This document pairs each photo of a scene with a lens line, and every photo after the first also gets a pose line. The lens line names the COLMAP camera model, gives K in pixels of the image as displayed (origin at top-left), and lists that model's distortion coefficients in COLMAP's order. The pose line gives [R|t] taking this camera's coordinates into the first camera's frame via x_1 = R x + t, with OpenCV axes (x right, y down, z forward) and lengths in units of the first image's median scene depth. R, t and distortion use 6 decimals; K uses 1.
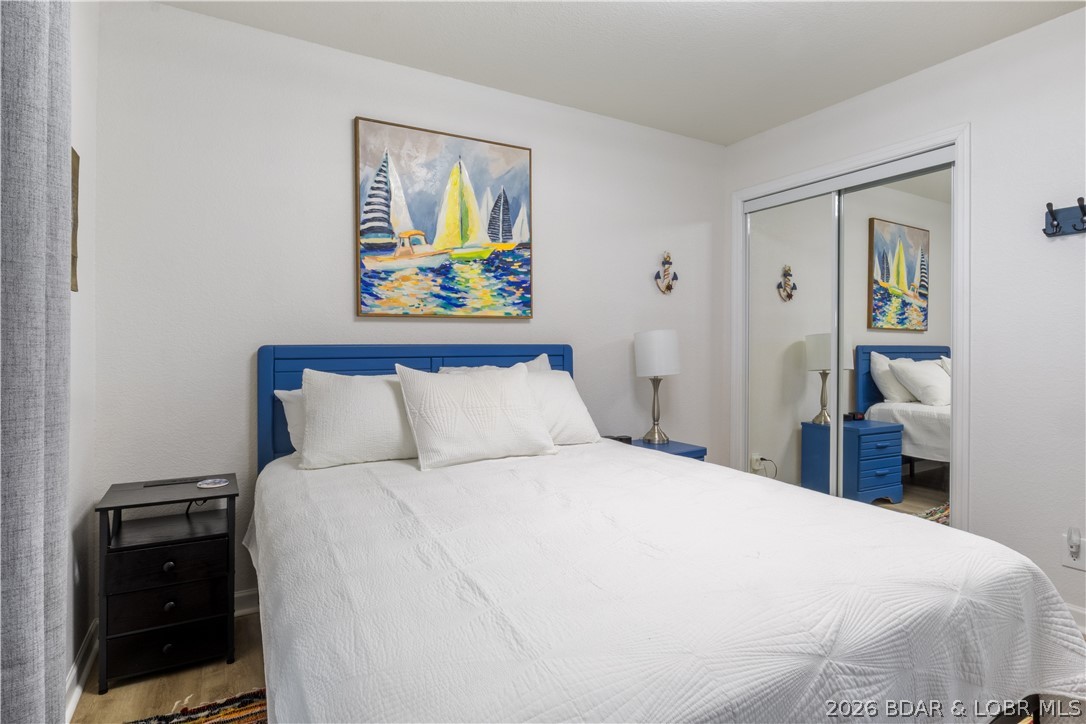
lens RADIAL K [[576.0, 0, 539.8], [0, 576.0, 345.9], [0, 0, 1]] dist [0.029726, -0.000100]
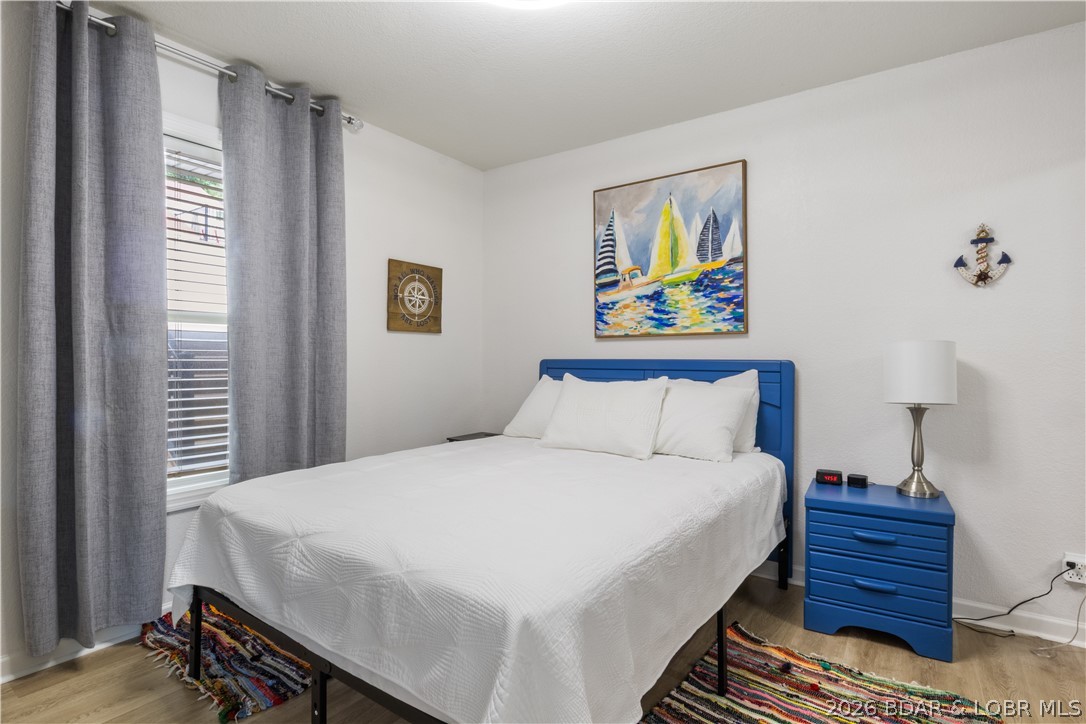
lens RADIAL K [[576.0, 0, 539.8], [0, 576.0, 345.9], [0, 0, 1]] dist [0.029726, -0.000100]
pose [[0.420186, -0.017837, -0.907263, 0.766884], [-0.004570, 0.999753, -0.021772, -0.003575], [0.907427, 0.013295, 0.420000, 0.291625]]
